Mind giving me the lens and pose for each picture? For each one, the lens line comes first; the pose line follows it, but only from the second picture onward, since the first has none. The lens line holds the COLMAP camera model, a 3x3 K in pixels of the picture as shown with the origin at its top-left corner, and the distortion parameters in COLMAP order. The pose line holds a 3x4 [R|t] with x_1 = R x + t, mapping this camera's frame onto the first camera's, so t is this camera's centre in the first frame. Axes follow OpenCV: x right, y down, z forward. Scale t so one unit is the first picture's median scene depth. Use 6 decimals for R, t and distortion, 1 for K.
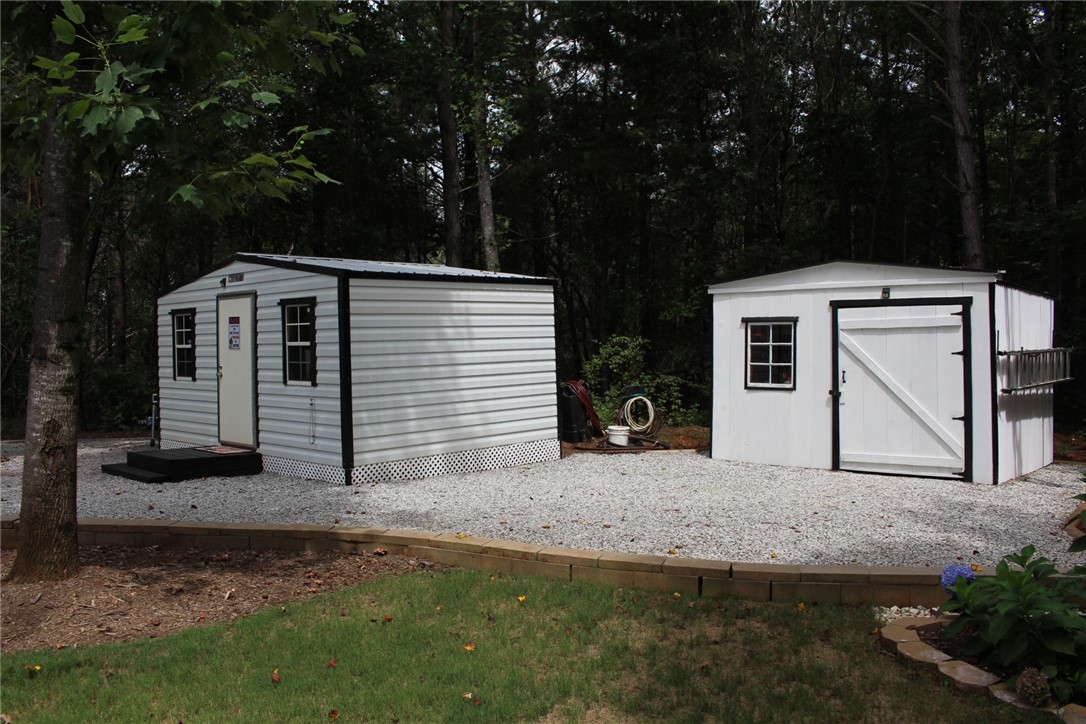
lens RADIAL K [[902.9, 0, 539.7], [0, 902.9, 358.1], [0, 0, 1]] dist [-0.157929, 0.133297]
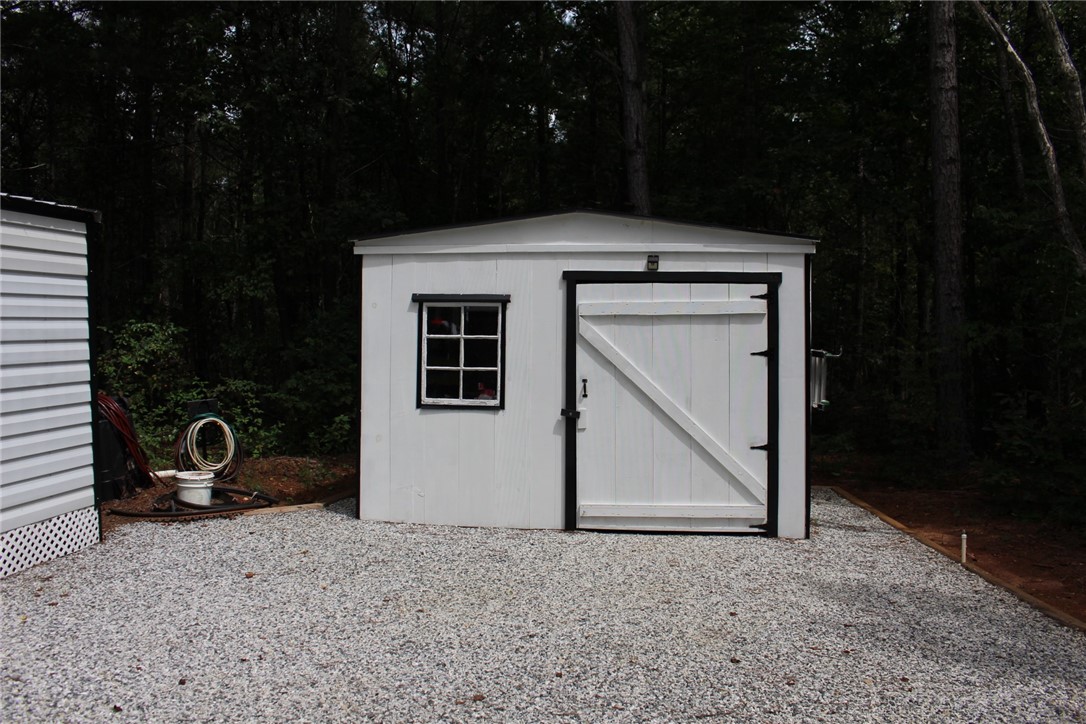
lens RADIAL K [[902.9, 0, 542.6], [0, 902.9, 359.5], [0, 0, 1]] dist [-0.157929, 0.133297]
pose [[0.828005, -0.001141, 0.560719, -0.054387], [-0.004792, 0.999947, 0.009111, -0.005843], [-0.560700, -0.010231, 0.827956, 0.444776]]
